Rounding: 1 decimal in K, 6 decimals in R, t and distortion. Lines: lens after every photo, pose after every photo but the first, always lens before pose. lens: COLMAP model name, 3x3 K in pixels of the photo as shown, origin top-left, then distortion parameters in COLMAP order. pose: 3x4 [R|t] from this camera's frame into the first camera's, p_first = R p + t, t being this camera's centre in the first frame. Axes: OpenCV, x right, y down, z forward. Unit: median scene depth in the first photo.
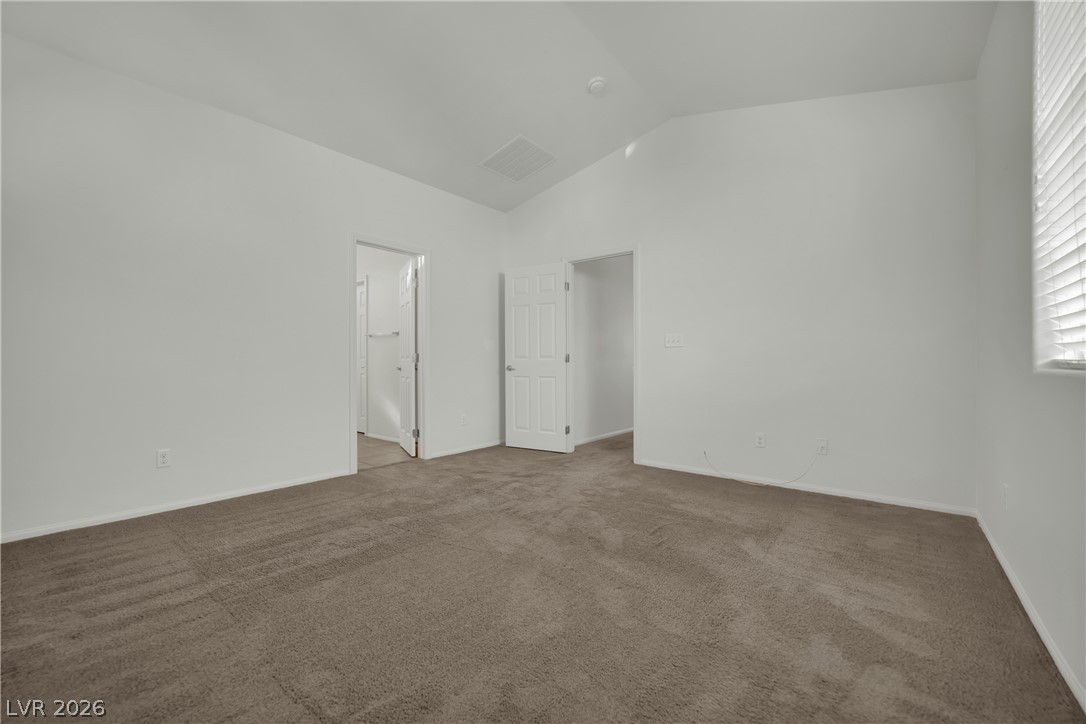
lens RADIAL K [[458.3, 0, 545.3], [0, 458.3, 358.7], [0, 0, 1]] dist [-0.004233, -0.000451]
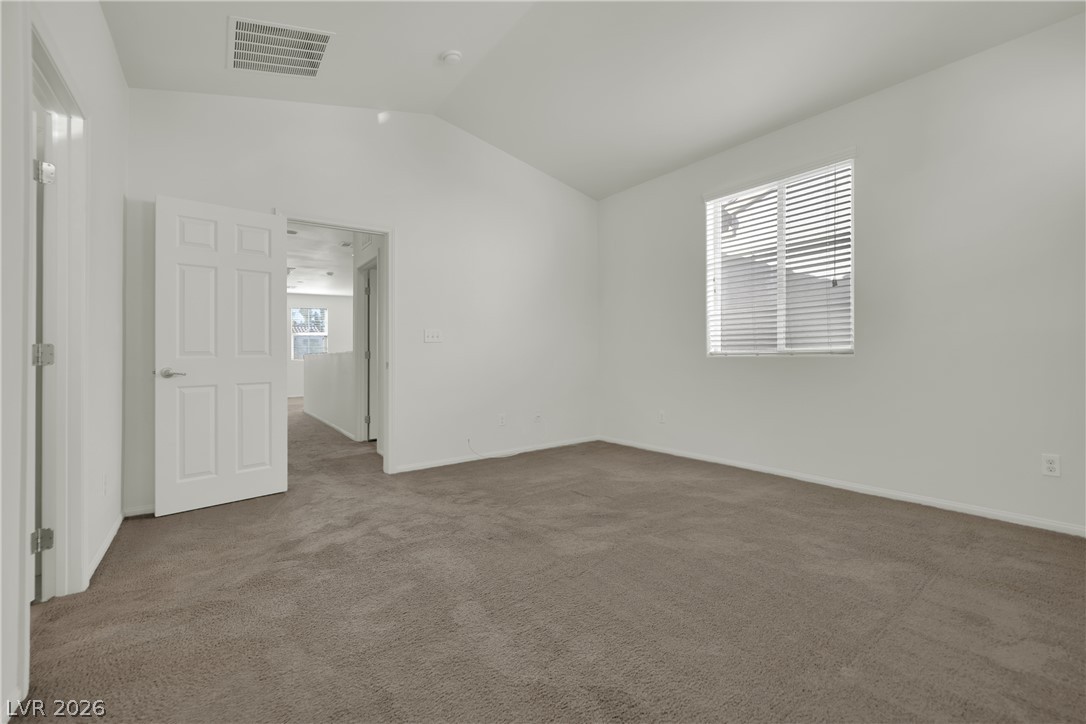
lens RADIAL K [[458.3, 0, 549.8], [0, 458.3, 350.1], [0, 0, 1]] dist [-0.004233, -0.000451]
pose [[0.235617, 0.009507, 0.971799, -0.722784], [0.011100, 0.999861, -0.012473, 0.006492], [-0.971783, 0.013726, 0.235479, 0.598361]]
